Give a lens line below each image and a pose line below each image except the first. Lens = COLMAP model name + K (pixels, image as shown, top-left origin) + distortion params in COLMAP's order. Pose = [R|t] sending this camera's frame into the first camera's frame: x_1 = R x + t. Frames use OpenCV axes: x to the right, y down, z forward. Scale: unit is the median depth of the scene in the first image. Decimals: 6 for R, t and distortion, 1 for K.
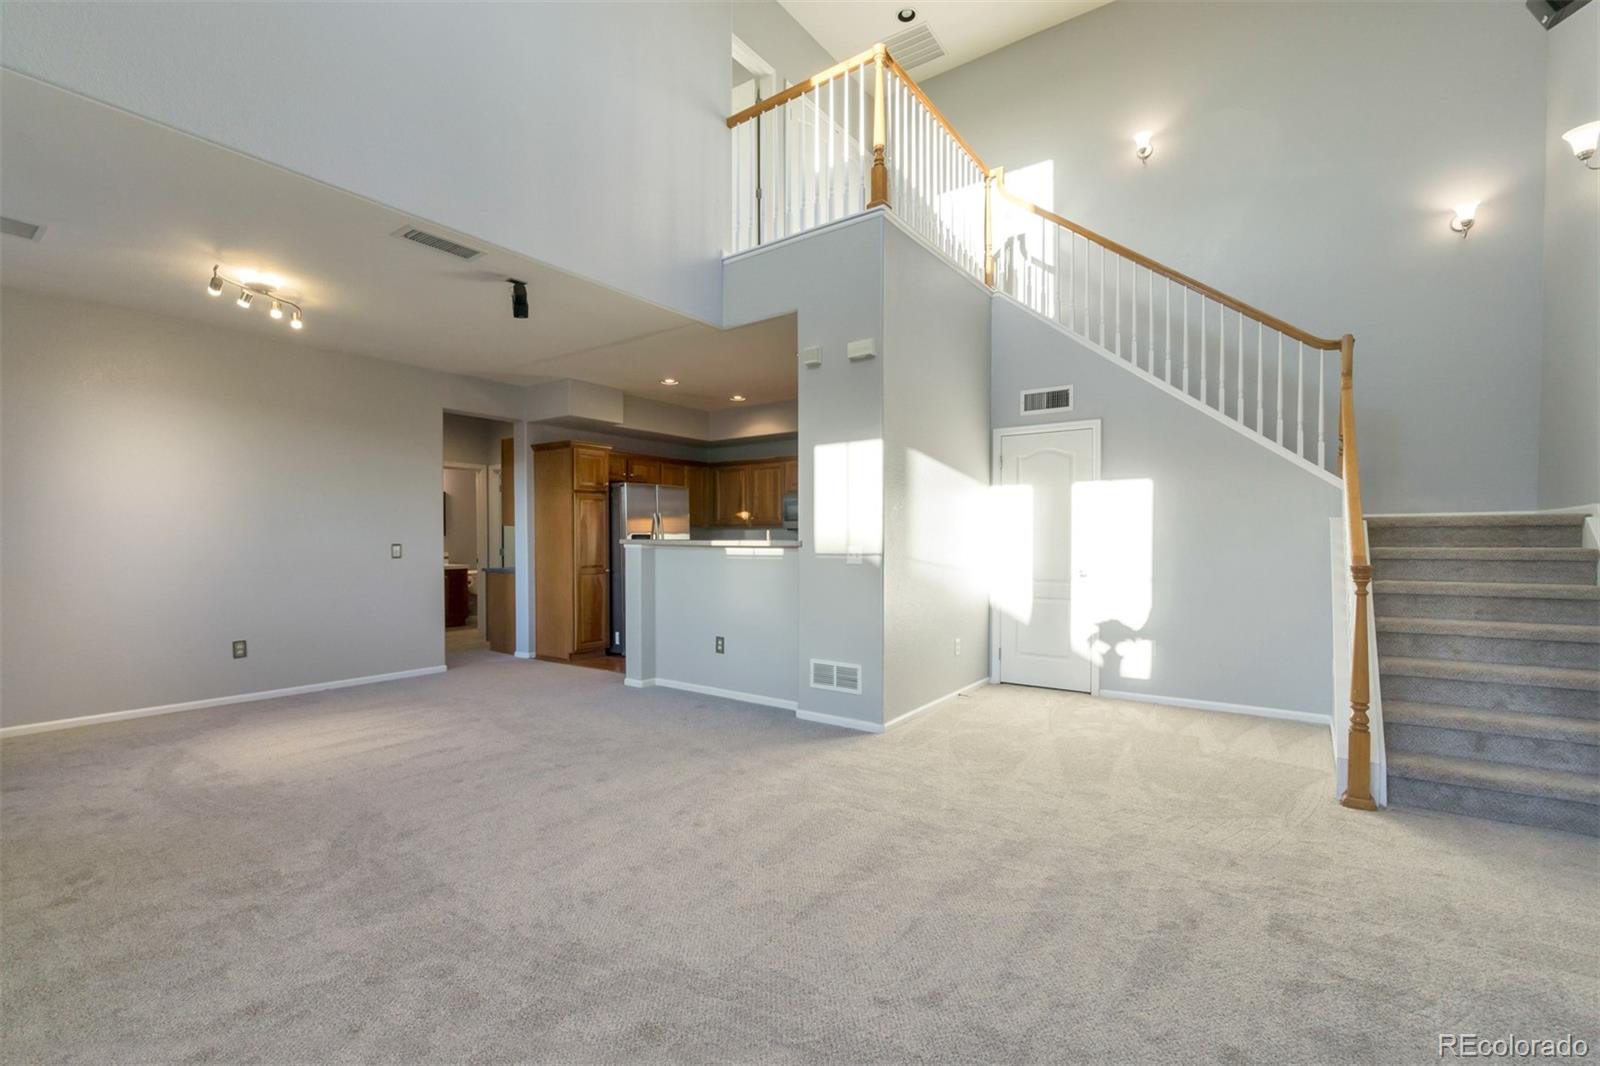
lens RADIAL K [[702.1, 0, 792.6], [0, 702.1, 550.5], [0, 0, 1]] dist [-0.007745, 0.003919]
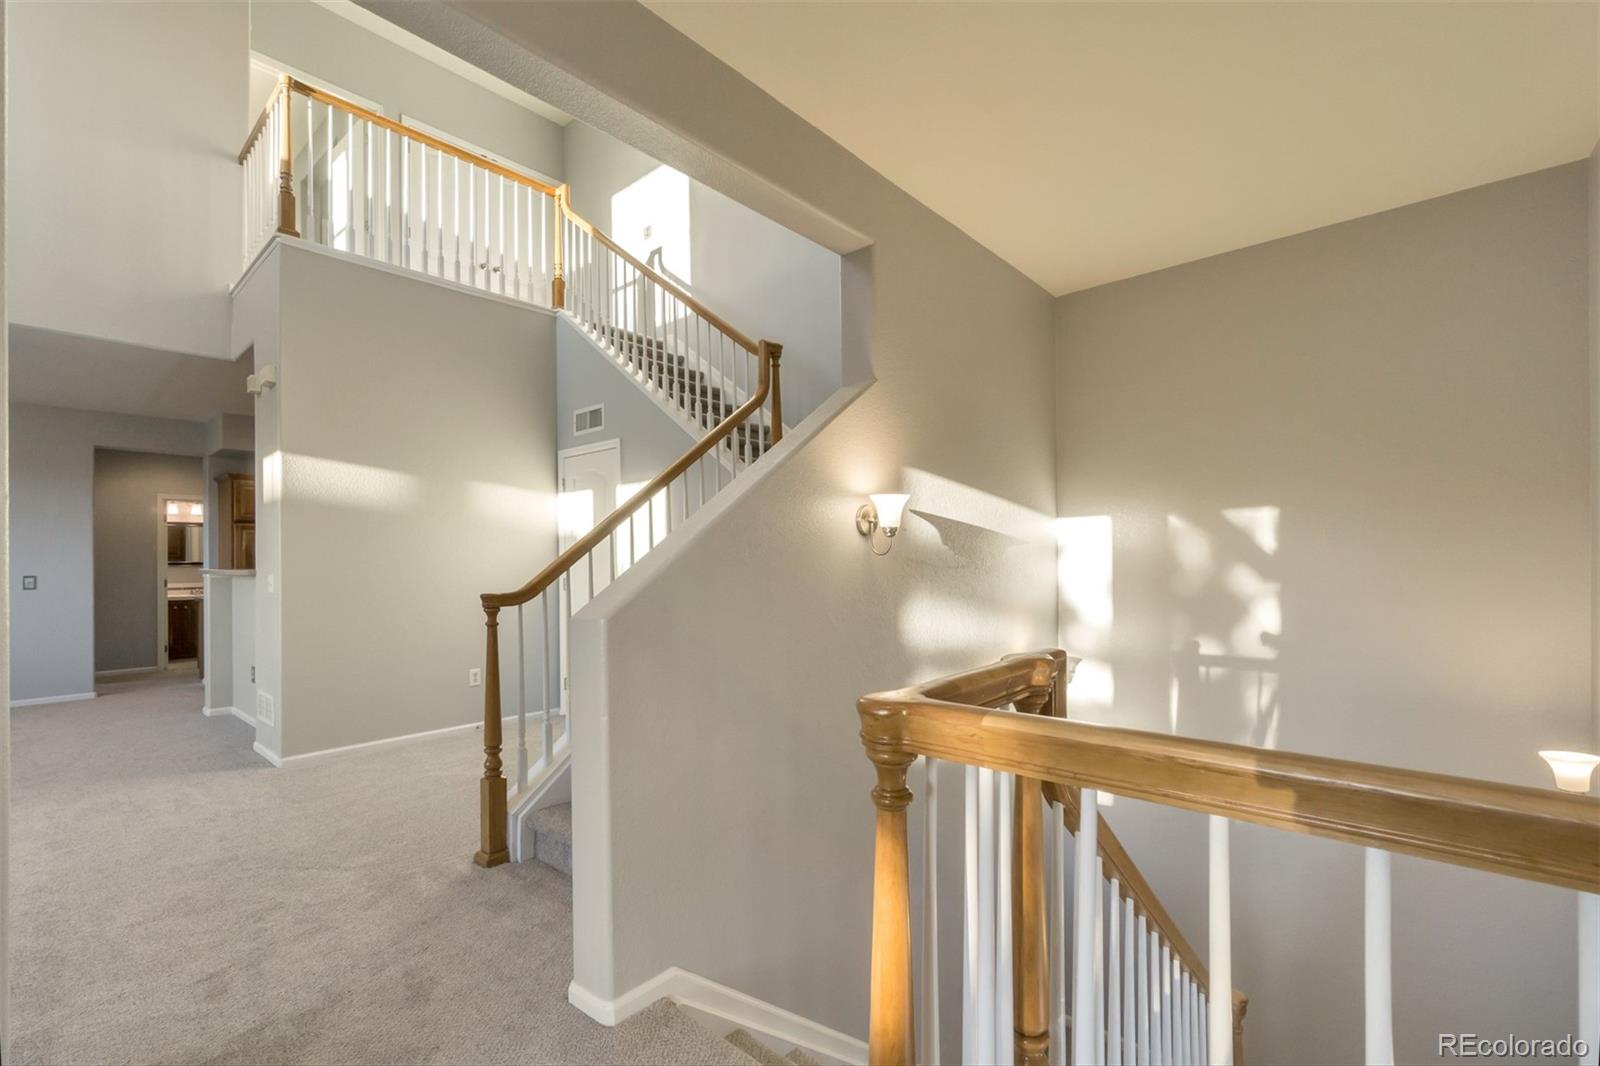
lens RADIAL K [[702.1, 0, 765.8], [0, 702.1, 555.5], [0, 0, 1]] dist [-0.007745, 0.003919]
pose [[0.995381, -0.014180, -0.094952, 0.727936], [0.011819, 0.999608, -0.025381, -0.000576], [0.095275, 0.024142, 0.995158, 0.075023]]
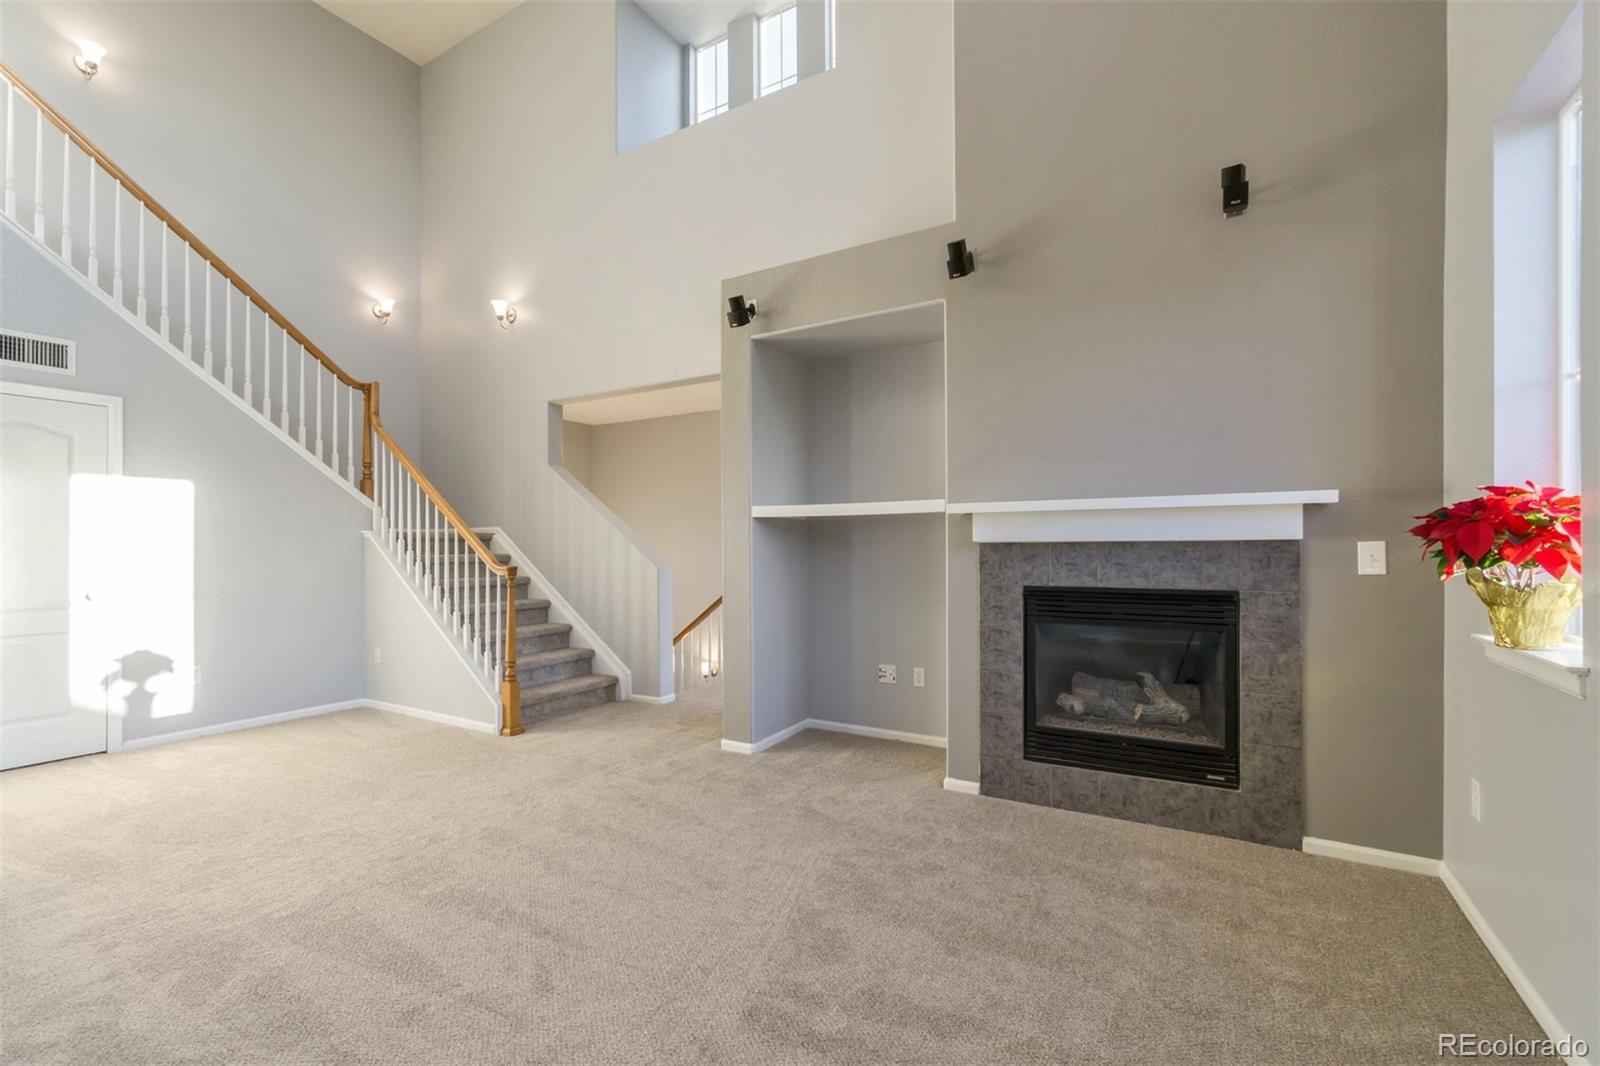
lens RADIAL K [[702.1, 0, 785.9], [0, 702.1, 544.4], [0, 0, 1]] dist [-0.007745, 0.003919]
pose [[-0.083950, 0.004785, 0.996458, -0.404452], [0.019509, 0.999805, -0.003158, -0.005735], [-0.996279, 0.019174, -0.084027, 0.328709]]
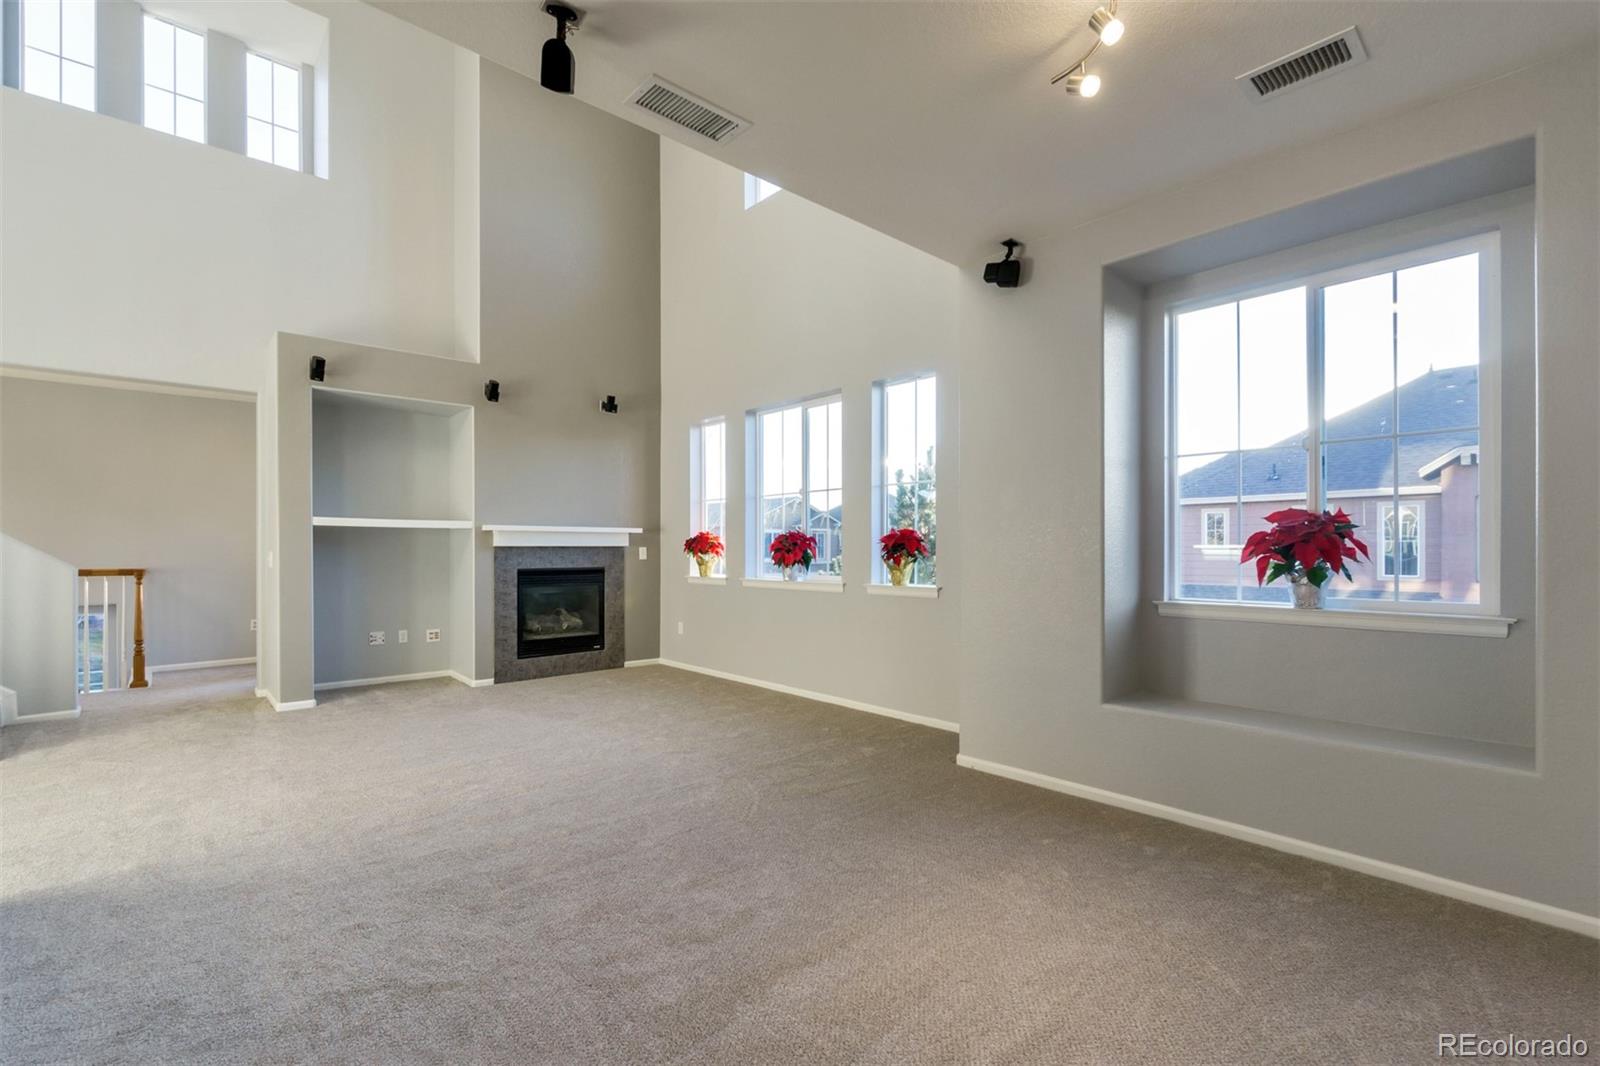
lens RADIAL K [[702.1, 0, 791.7], [0, 702.1, 548.3], [0, 0, 1]] dist [-0.007745, 0.003919]
pose [[-0.977480, 0.002536, 0.211015, -0.511854], [0.005341, 0.999905, 0.012723, -0.014815], [-0.210963, 0.013564, -0.977400, 1.140988]]
